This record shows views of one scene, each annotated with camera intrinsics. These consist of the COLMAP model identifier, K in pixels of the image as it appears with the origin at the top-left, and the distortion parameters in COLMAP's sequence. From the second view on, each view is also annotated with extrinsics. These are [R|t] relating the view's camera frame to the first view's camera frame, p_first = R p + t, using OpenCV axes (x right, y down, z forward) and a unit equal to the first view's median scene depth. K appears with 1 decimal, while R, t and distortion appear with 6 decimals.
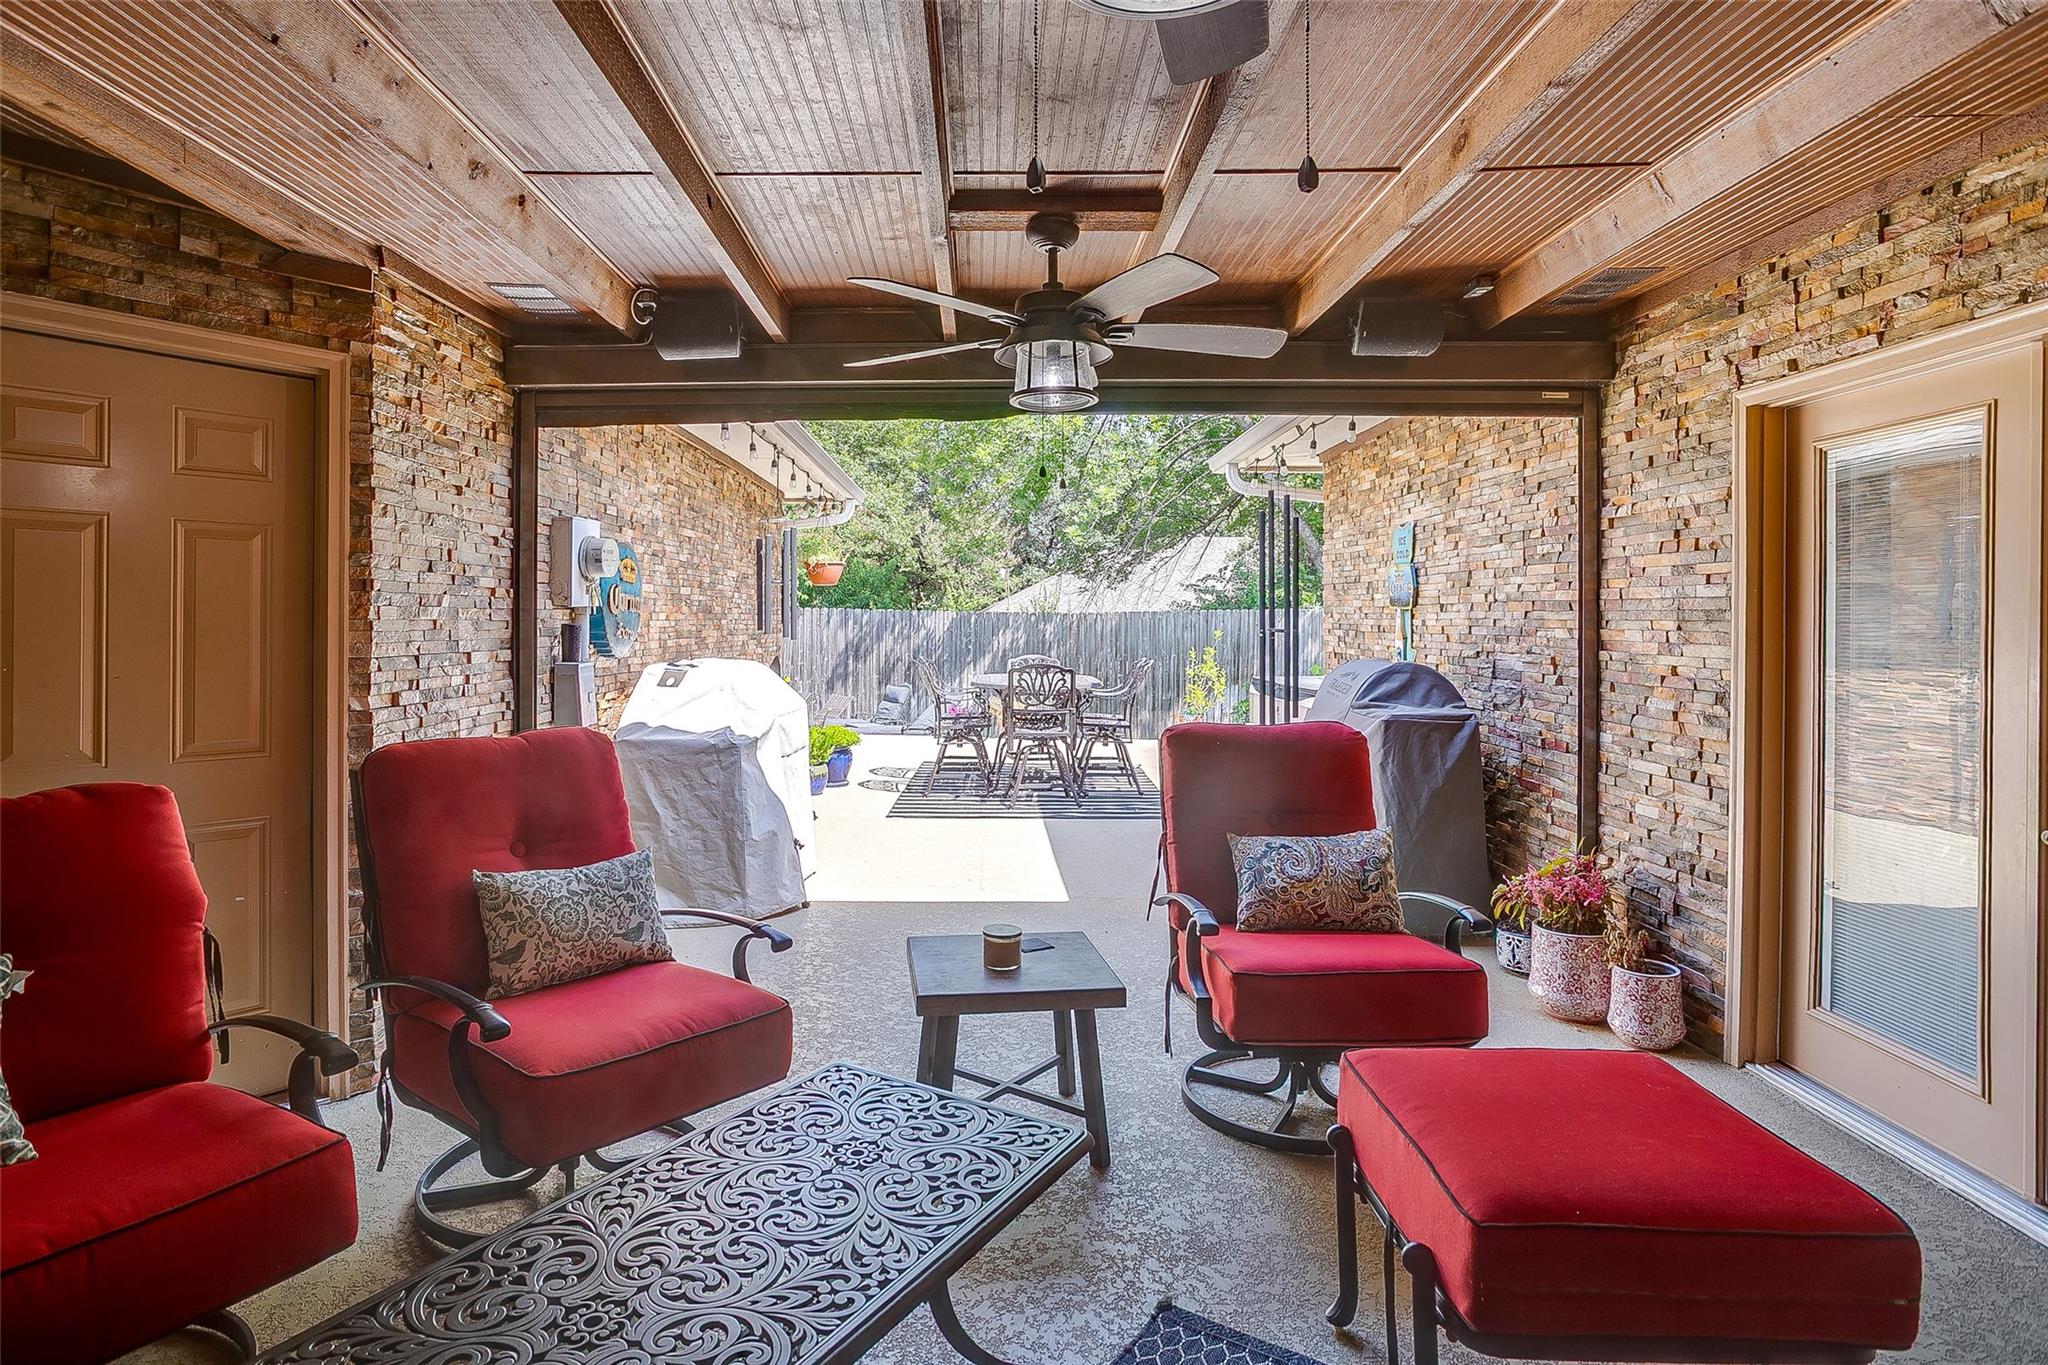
lens RADIAL K [[1061.0, 0, 1014.4], [0, 1061.0, 634.1], [0, 0, 1]] dist [-0.058546, 0.038236]
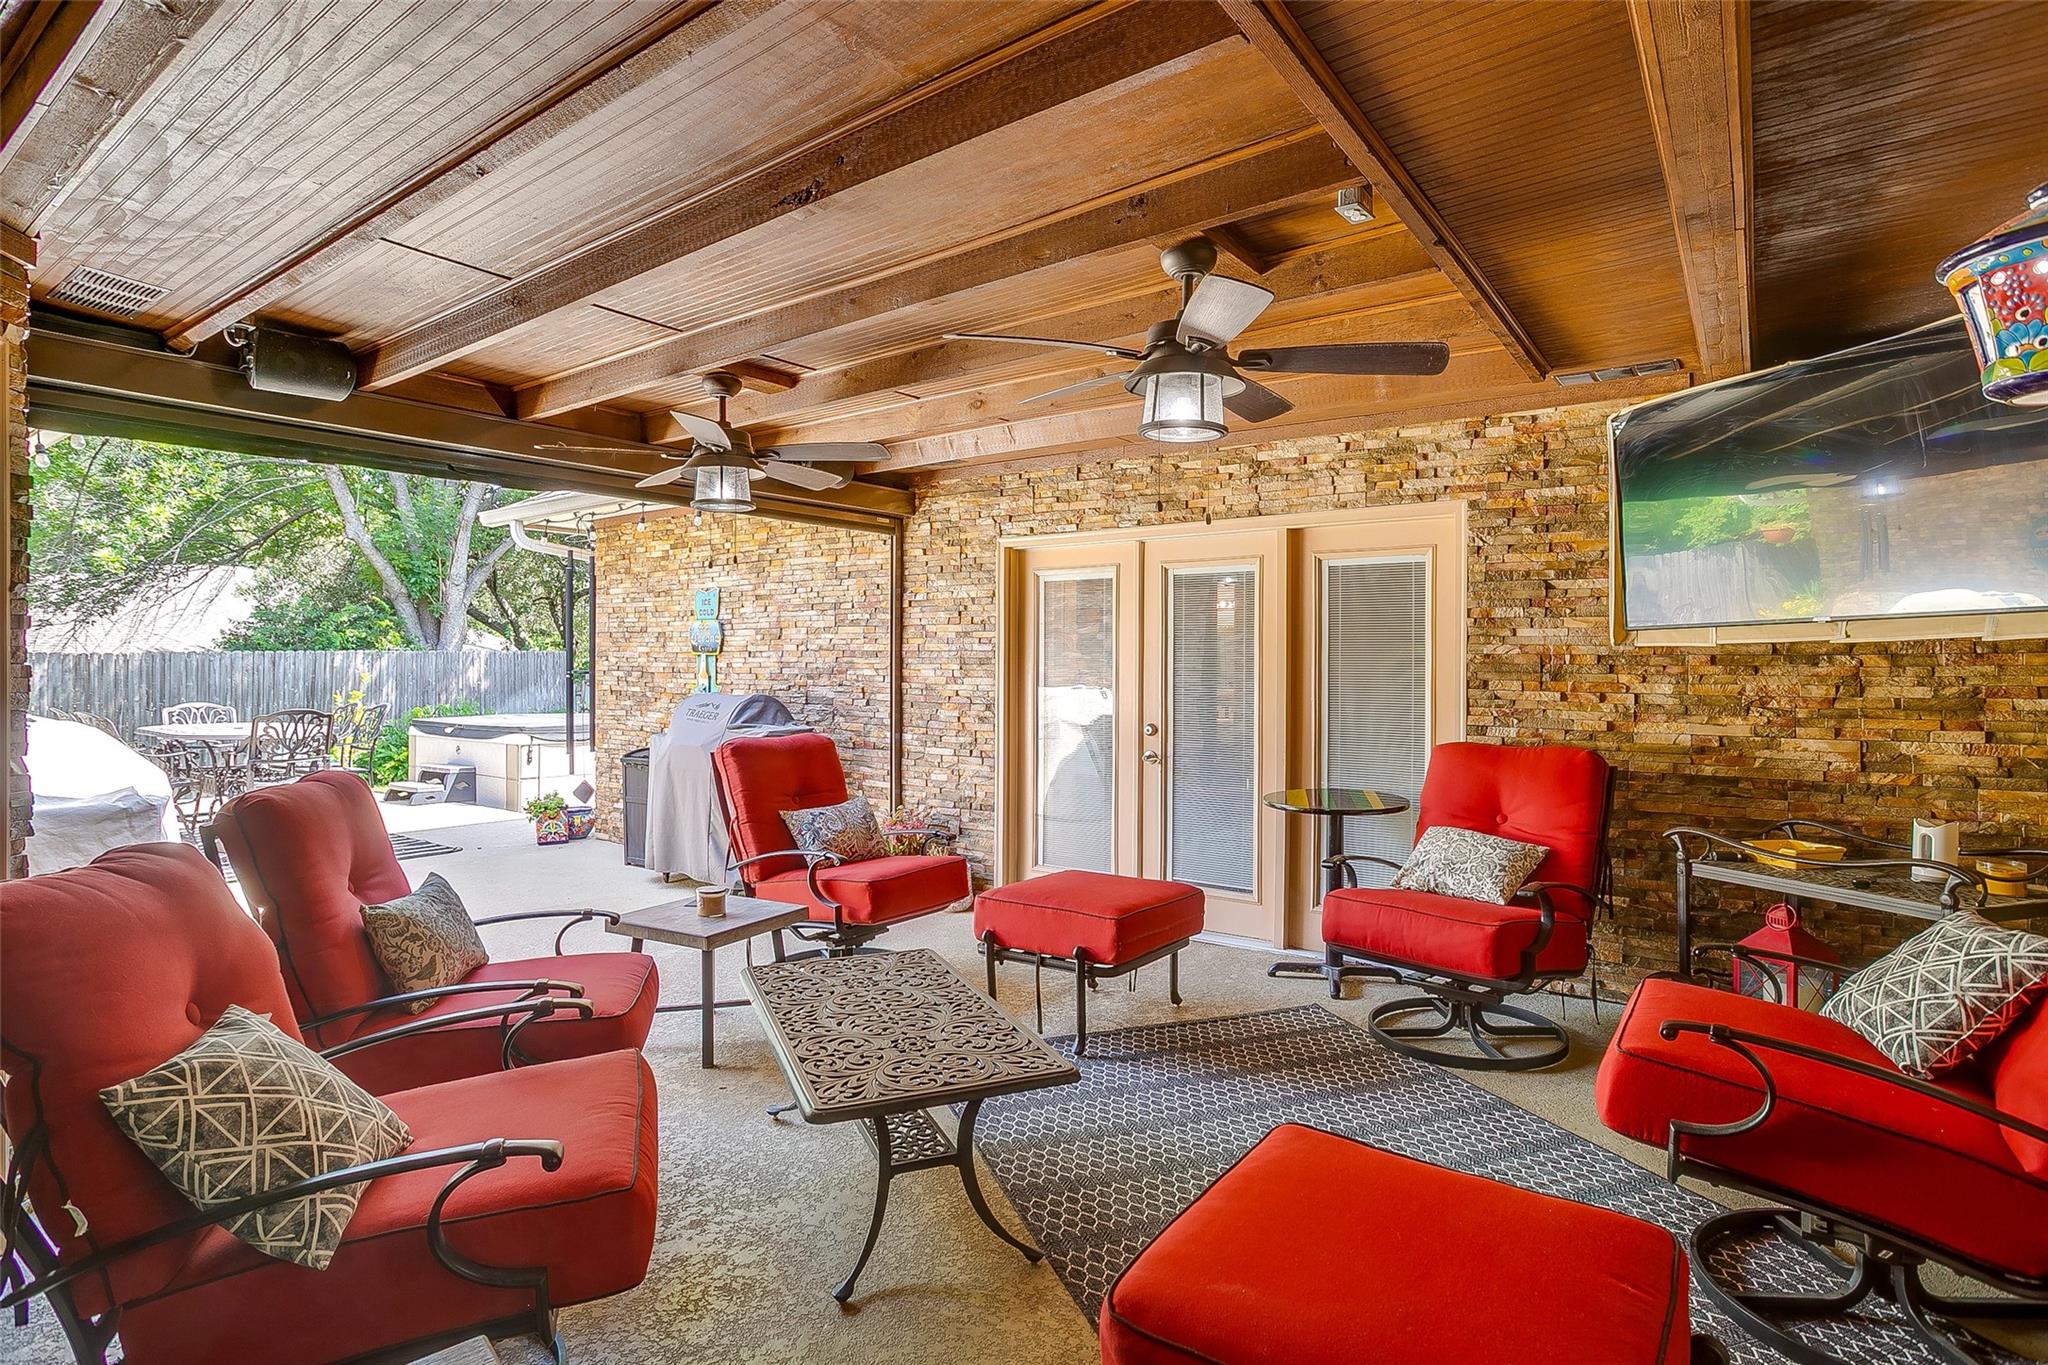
lens RADIAL K [[1004.3, 0, 1024.0], [0, 1004.3, 682.5], [0, 0, 1]] dist [-0.000274, 0.000197]
pose [[0.605923, -0.016259, 0.795357, -0.613116], [0.010576, 0.999867, 0.012383, -0.001420], [-0.795453, 0.000909, 0.606014, -0.091628]]
